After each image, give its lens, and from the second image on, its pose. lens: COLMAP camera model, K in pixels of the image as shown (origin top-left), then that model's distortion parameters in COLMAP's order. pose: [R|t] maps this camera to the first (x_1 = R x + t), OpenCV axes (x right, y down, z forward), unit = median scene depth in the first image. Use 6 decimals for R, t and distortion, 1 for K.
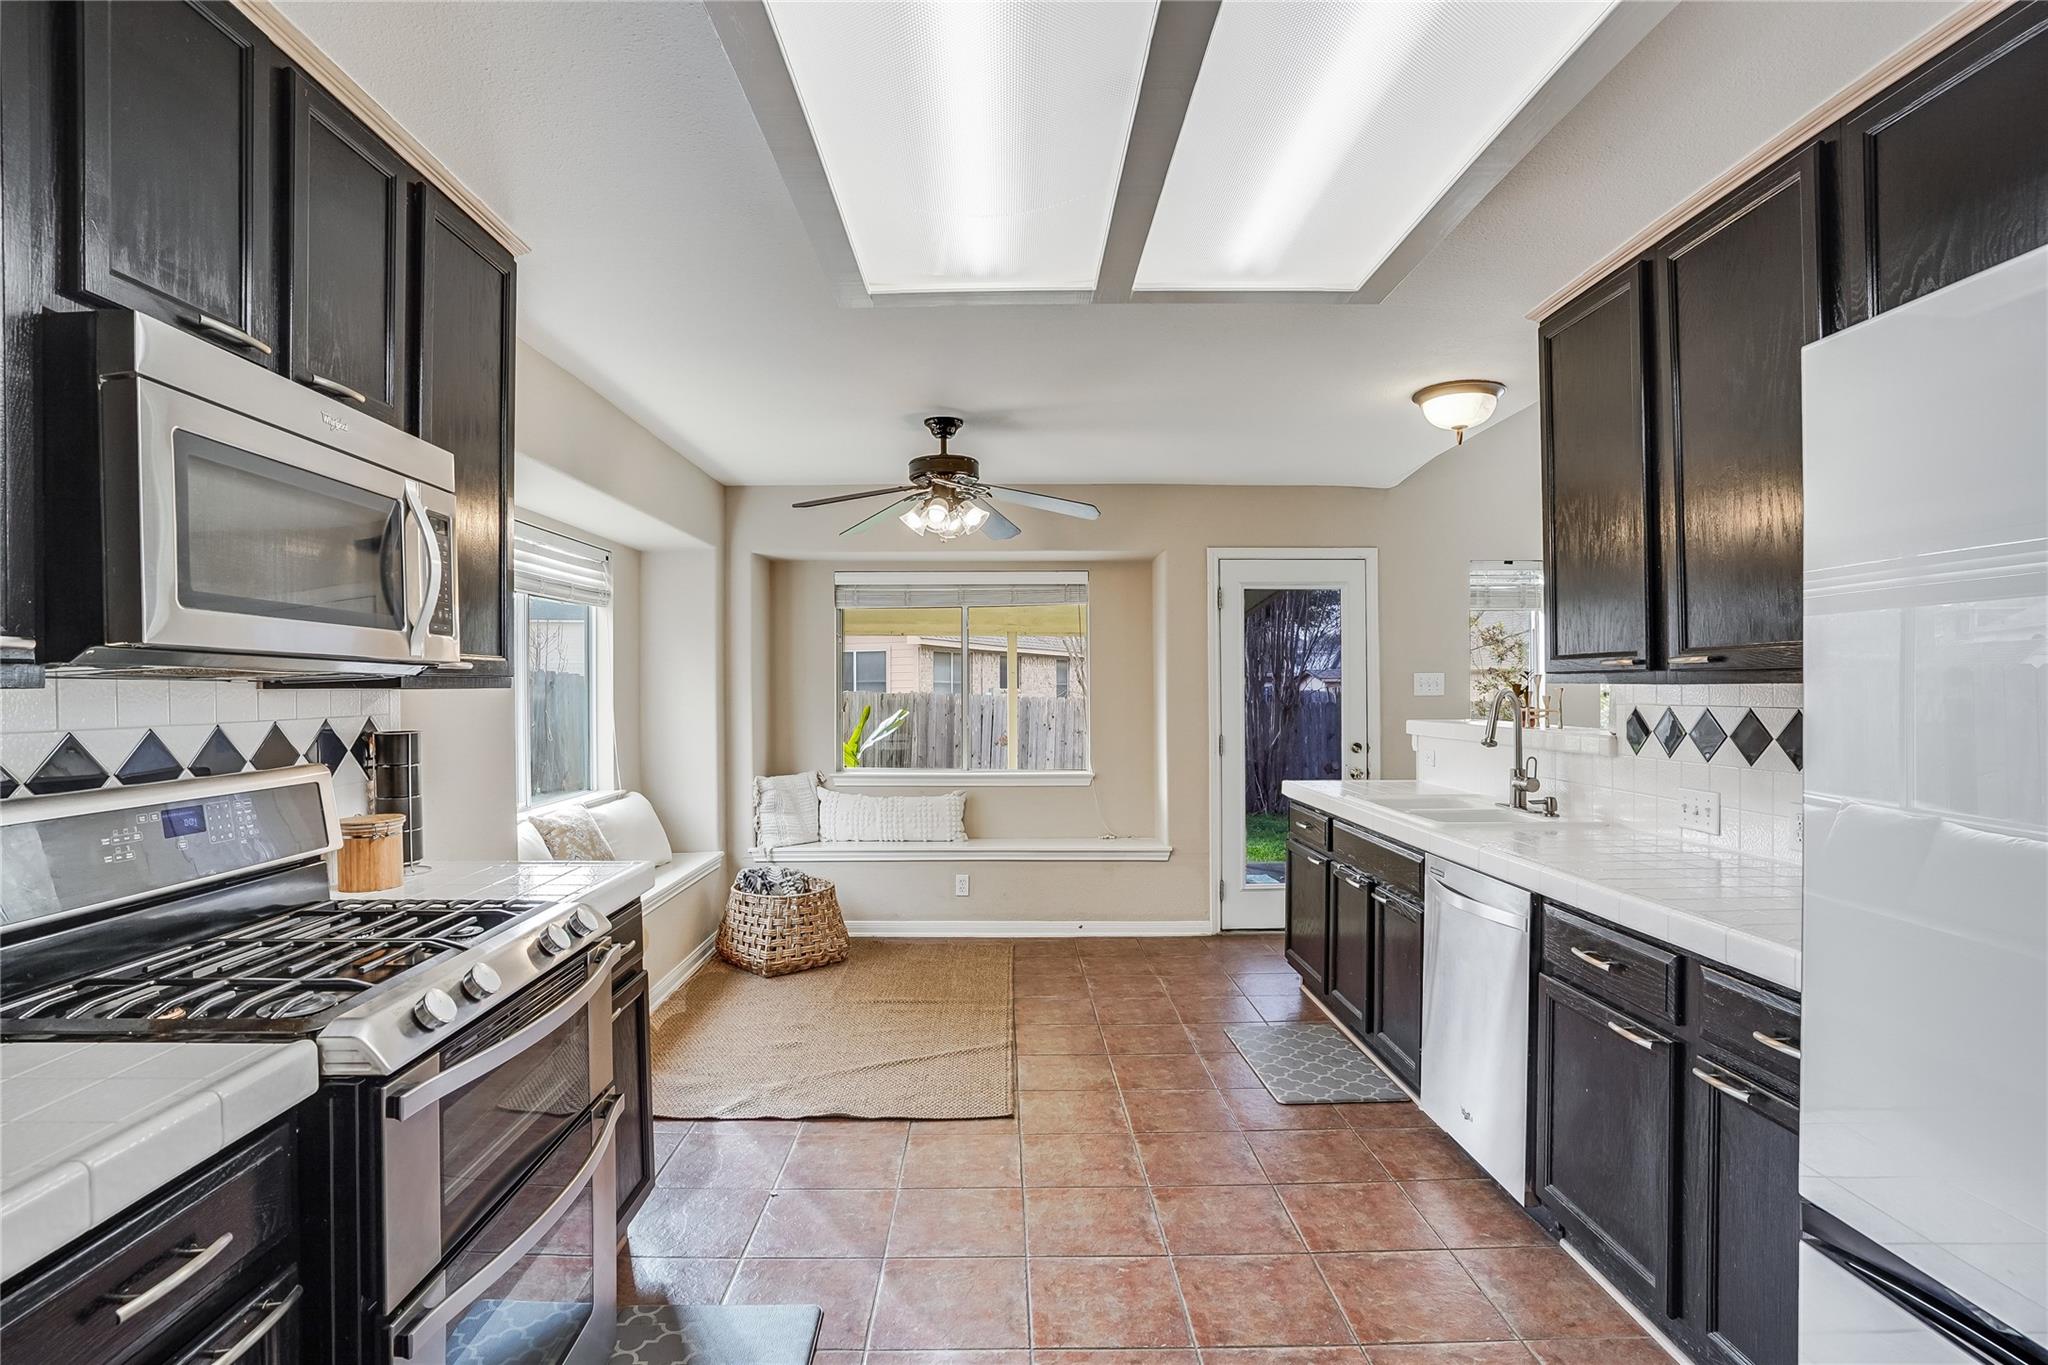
lens RADIAL K [[1016.1, 0, 1015.1], [0, 1016.1, 687.6], [0, 0, 1]] dist [-0.032905, 0.007436]
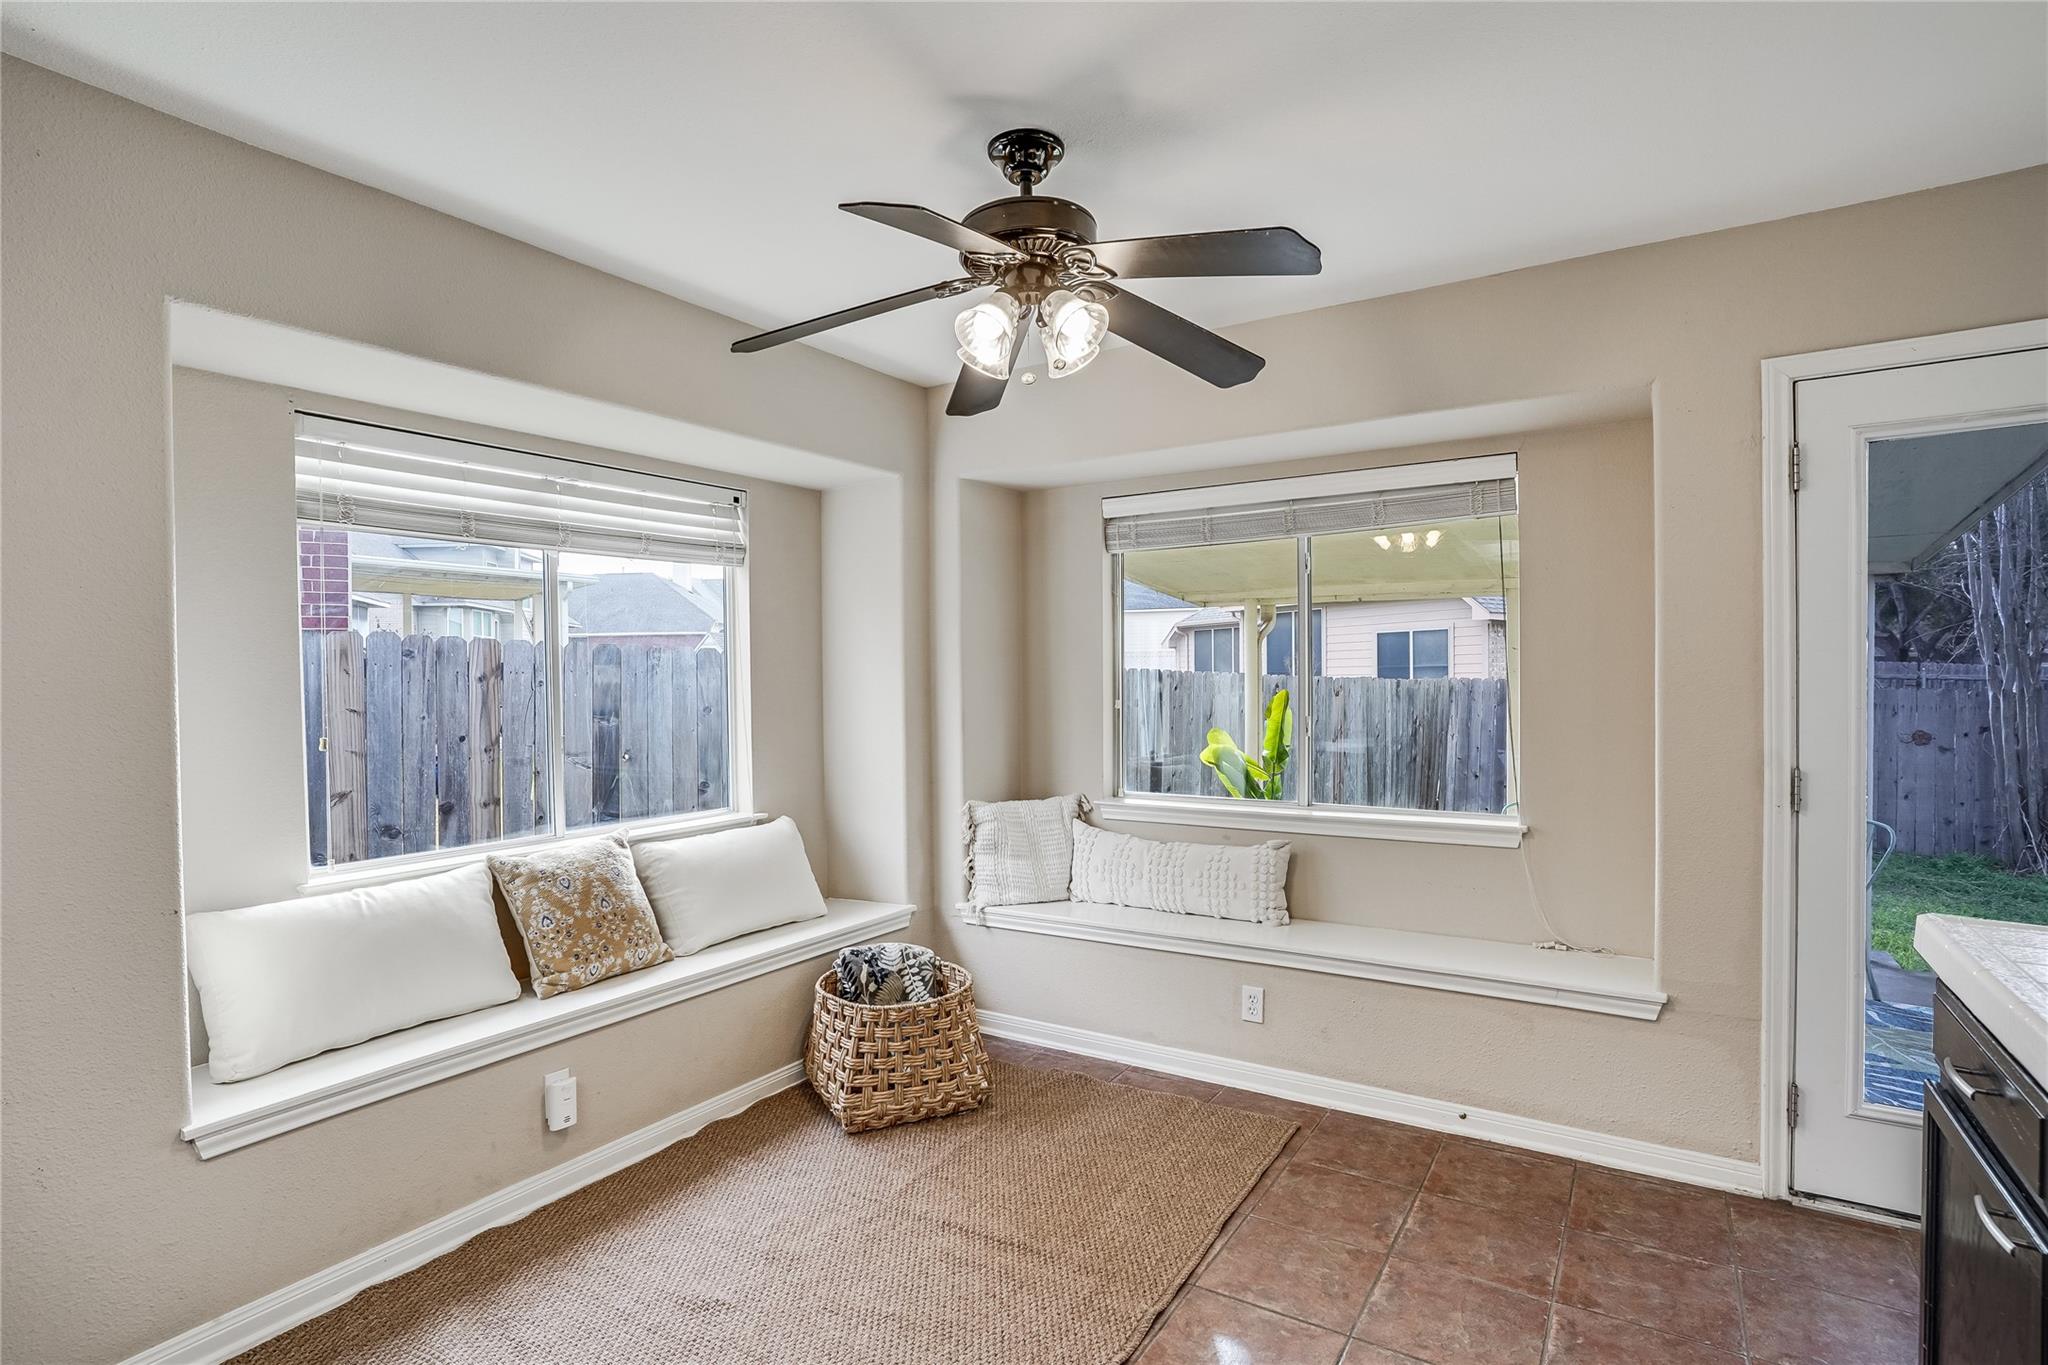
lens RADIAL K [[1016.1, 0, 1033.9], [0, 1016.1, 700.5], [0, 0, 1]] dist [-0.032905, 0.007436]
pose [[0.837045, 0.005805, -0.547103, 0.165080], [0.007775, 0.999717, 0.022503, 0.003717], [0.547079, -0.023089, 0.836763, 0.446948]]
